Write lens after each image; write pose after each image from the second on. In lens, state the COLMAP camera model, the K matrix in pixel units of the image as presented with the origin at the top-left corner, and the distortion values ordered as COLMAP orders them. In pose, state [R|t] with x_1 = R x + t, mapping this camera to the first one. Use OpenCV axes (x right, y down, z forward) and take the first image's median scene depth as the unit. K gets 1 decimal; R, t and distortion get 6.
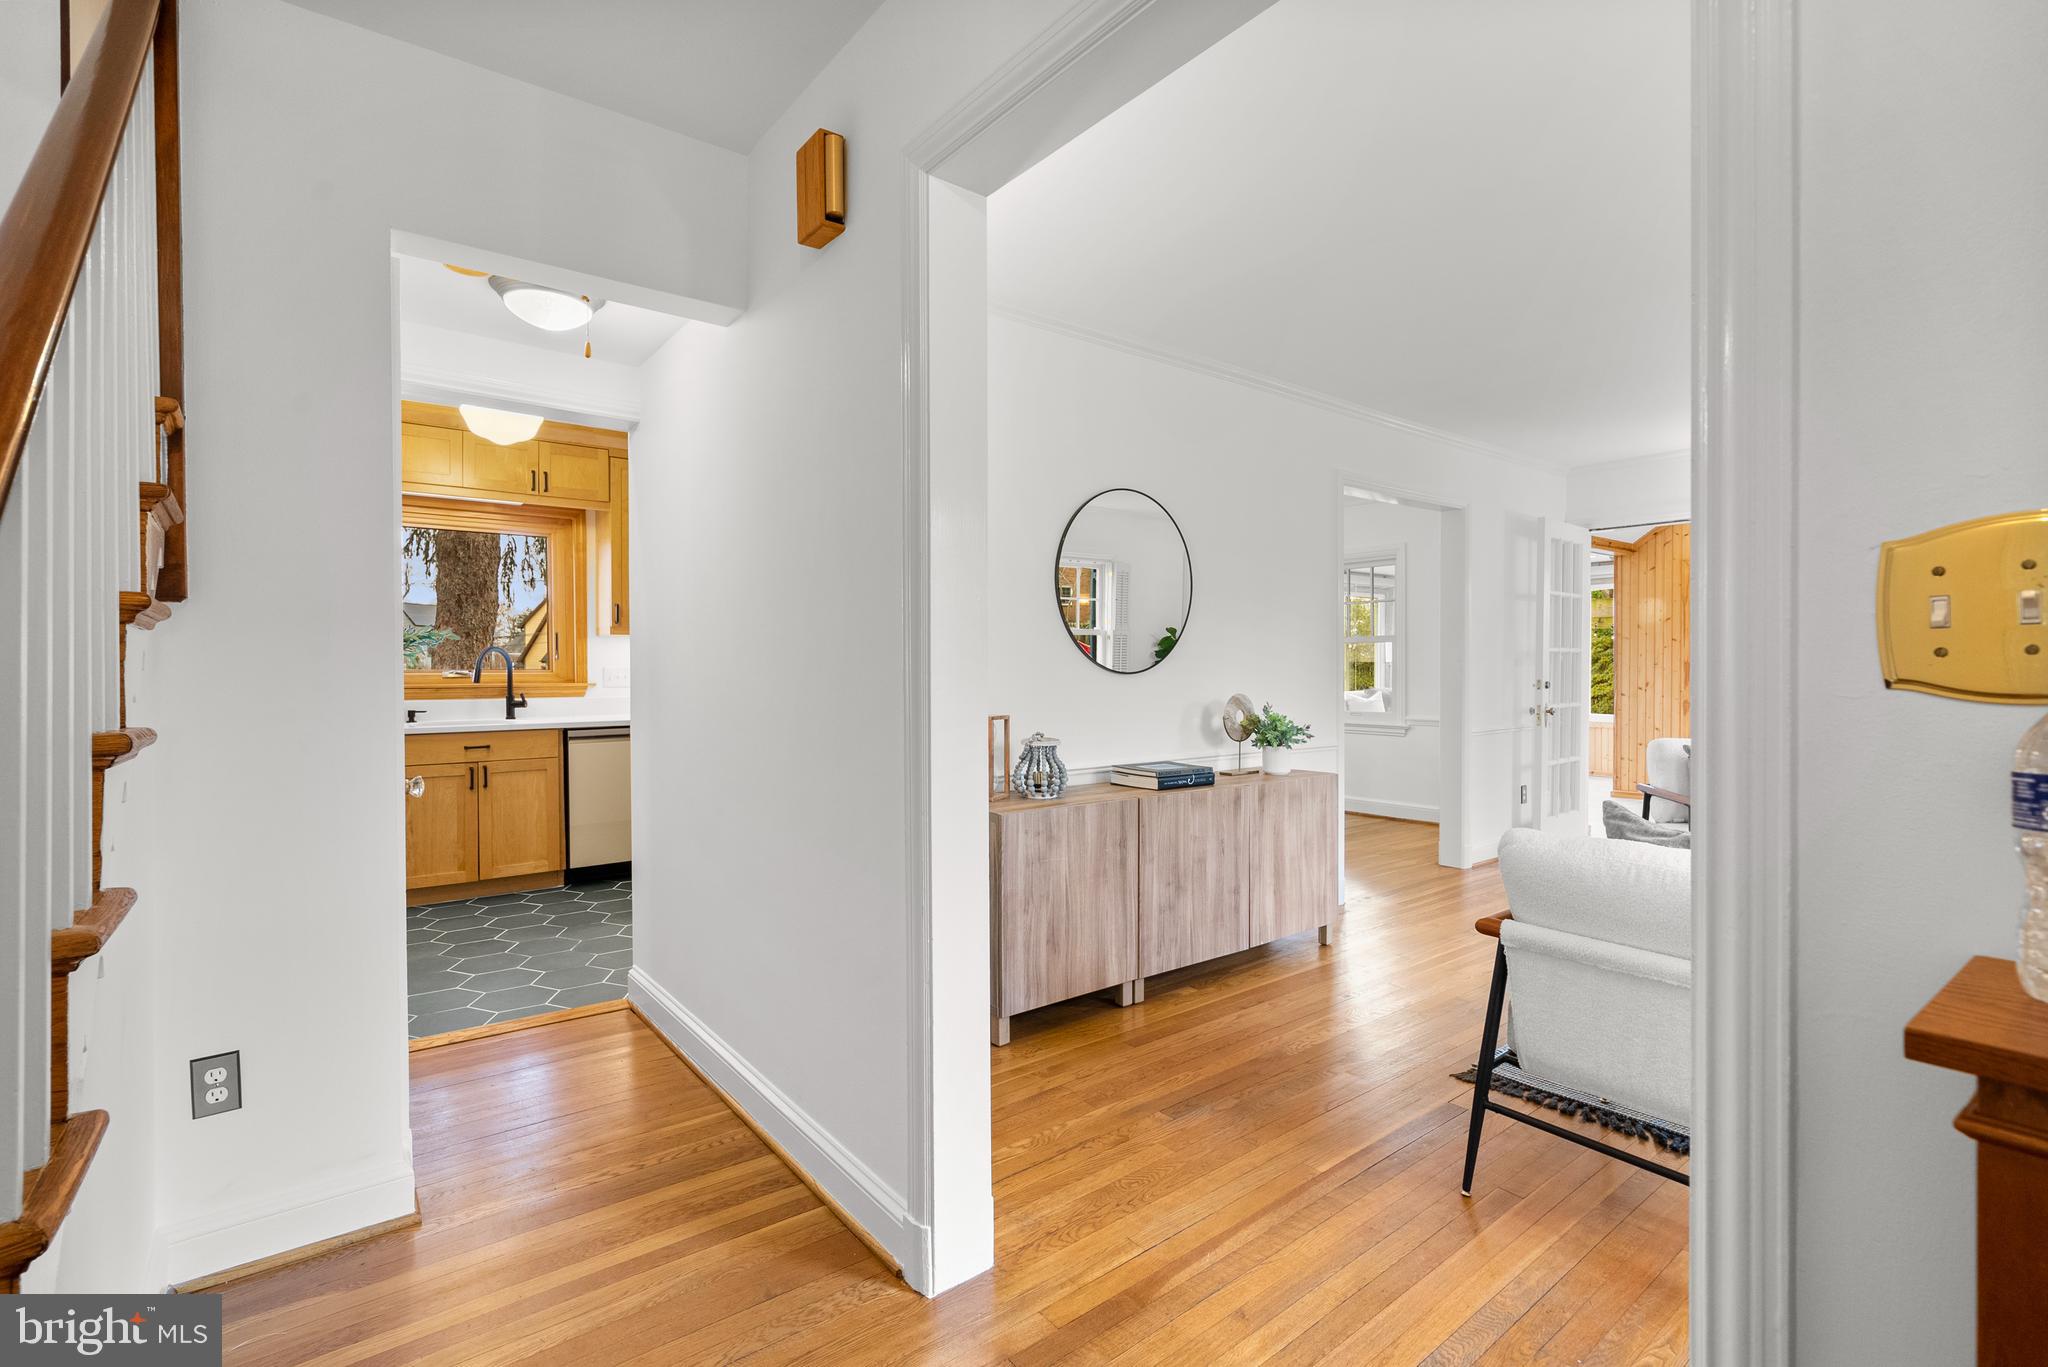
lens RADIAL K [[933.1, 0, 1026.4], [0, 933.1, 669.2], [0, 0, 1]] dist [-0.000635, 0.000813]
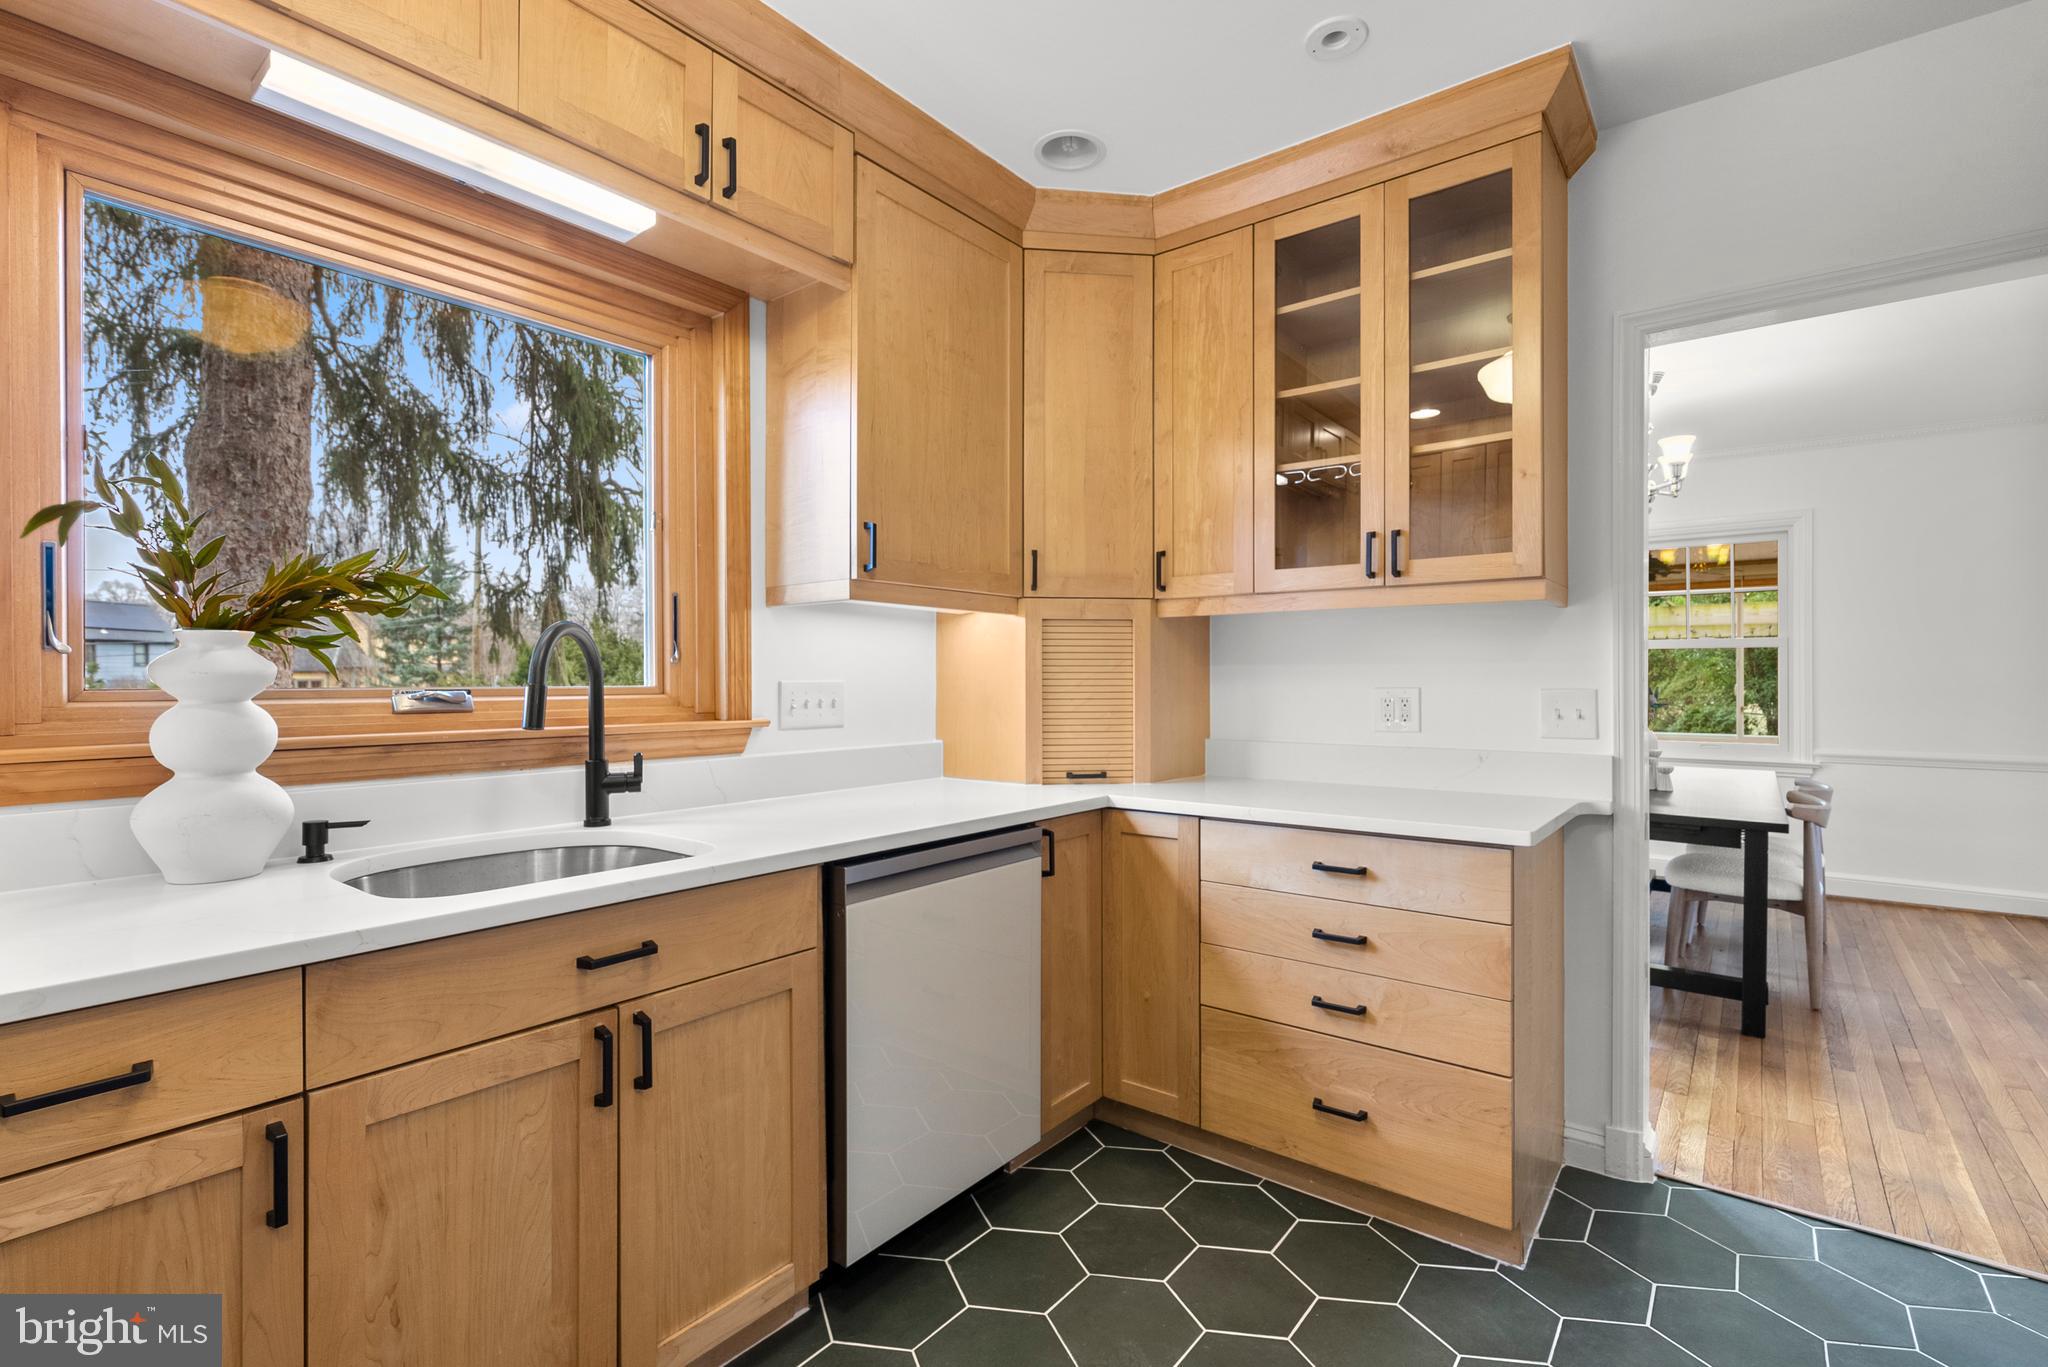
lens RADIAL K [[933.1, 0, 1032.6], [0, 933.1, 678.4], [0, 0, 1]] dist [-0.000635, 0.000813]
pose [[0.974846, 0.000721, 0.222876, -0.497841], [0.000581, 0.999983, -0.005777, -0.000997], [-0.222877, 0.005761, 0.974830, 0.648604]]
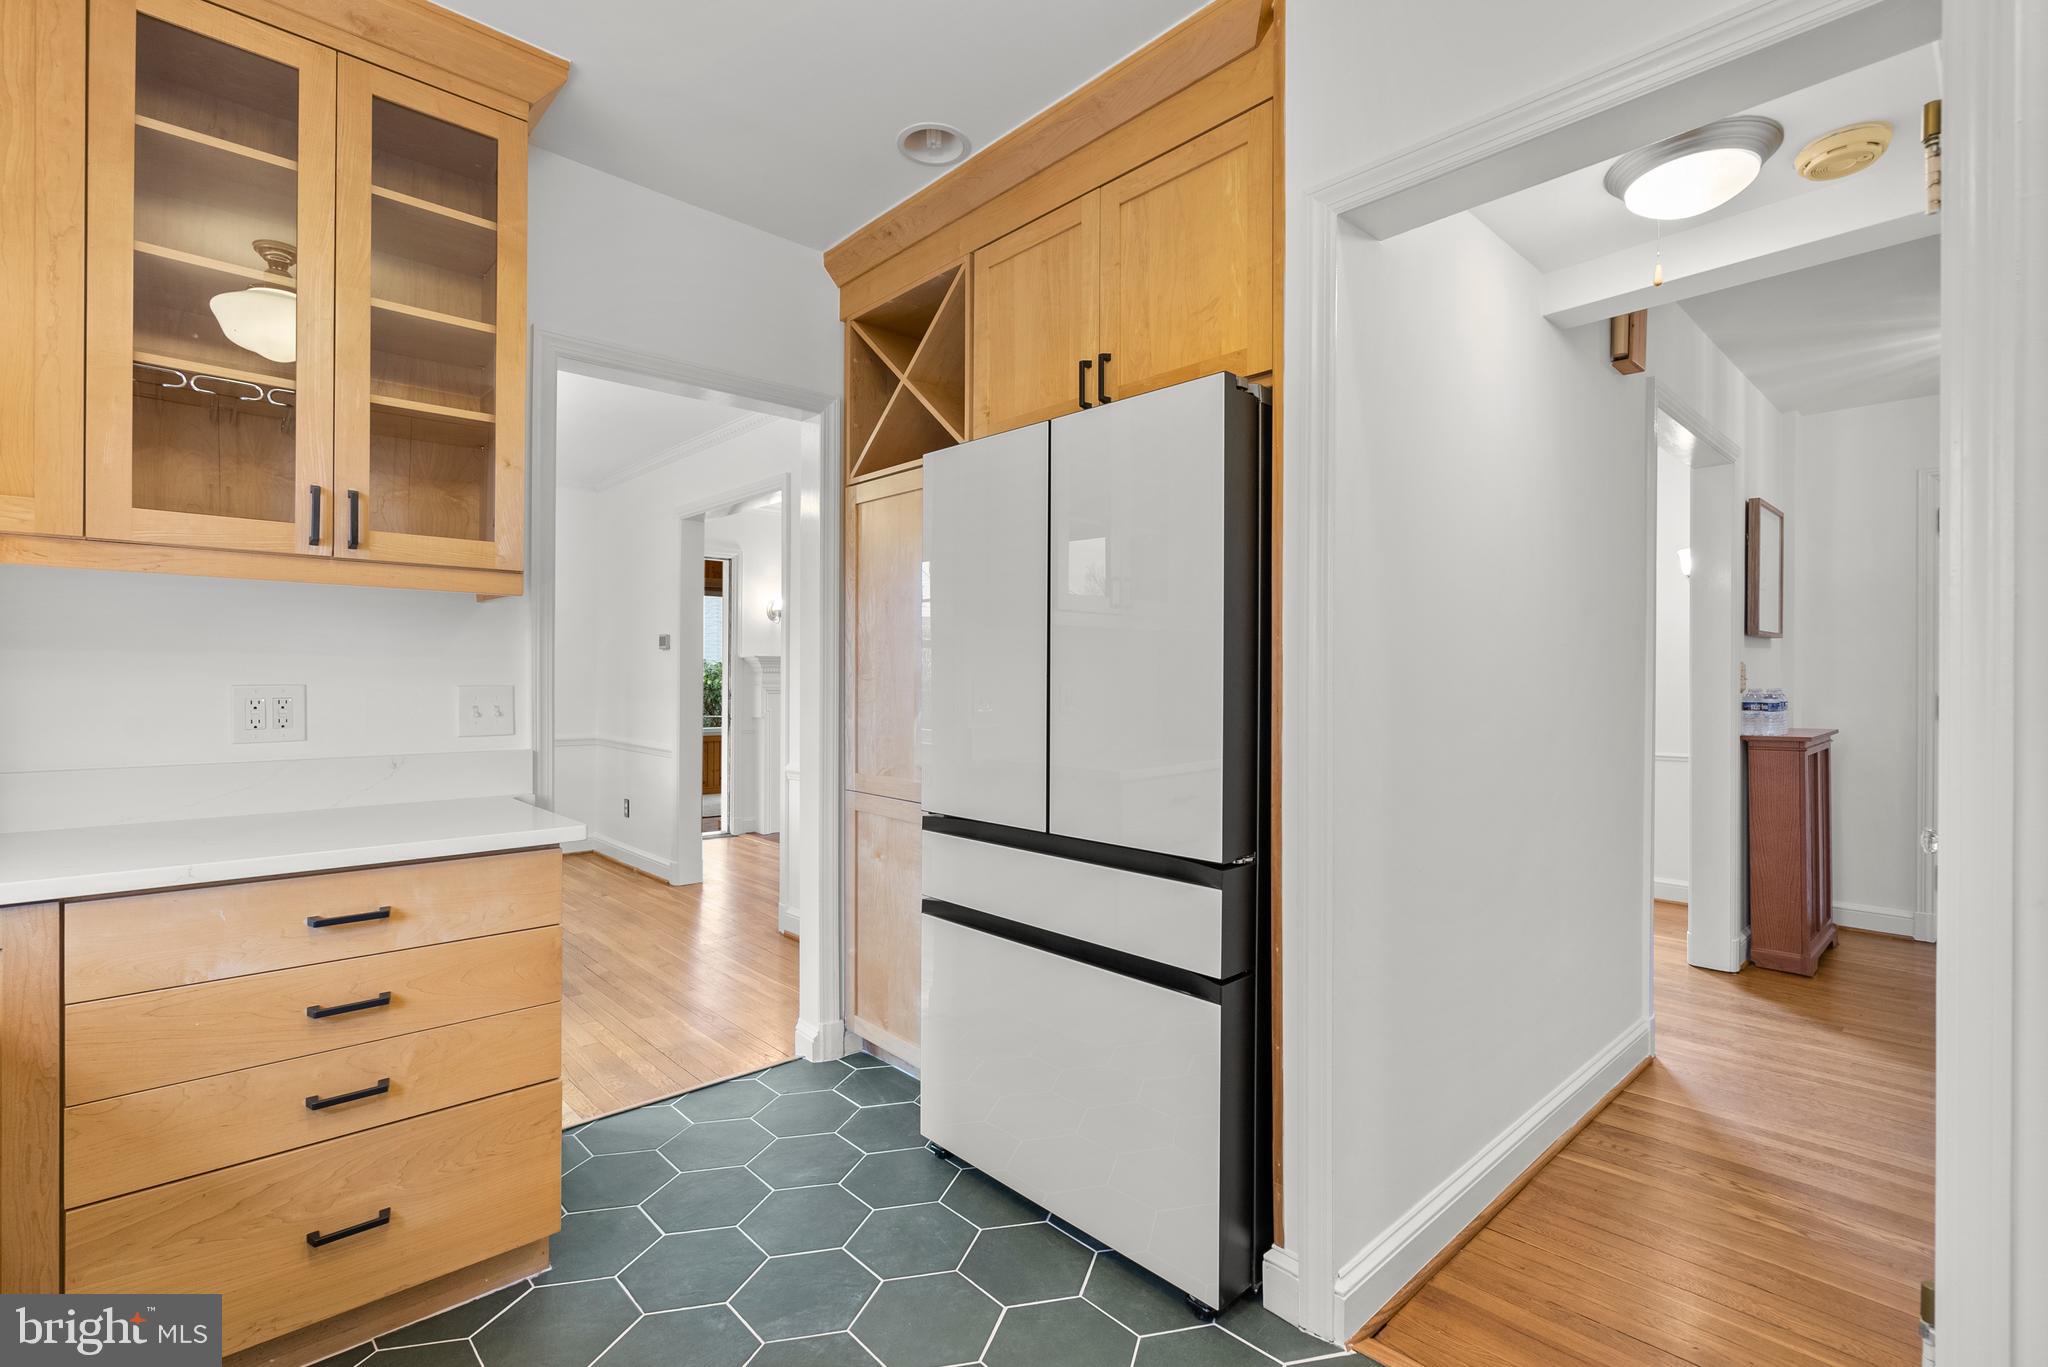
lens RADIAL K [[933.1, 0, 1034.2], [0, 933.1, 677.7], [0, 0, 1]] dist [-0.000635, 0.000813]
pose [[-0.075668, 0.001551, 0.997132, -0.652127], [-0.000159, 0.999999, -0.001568, -0.001530], [-0.997133, -0.000278, -0.075668, 0.868188]]
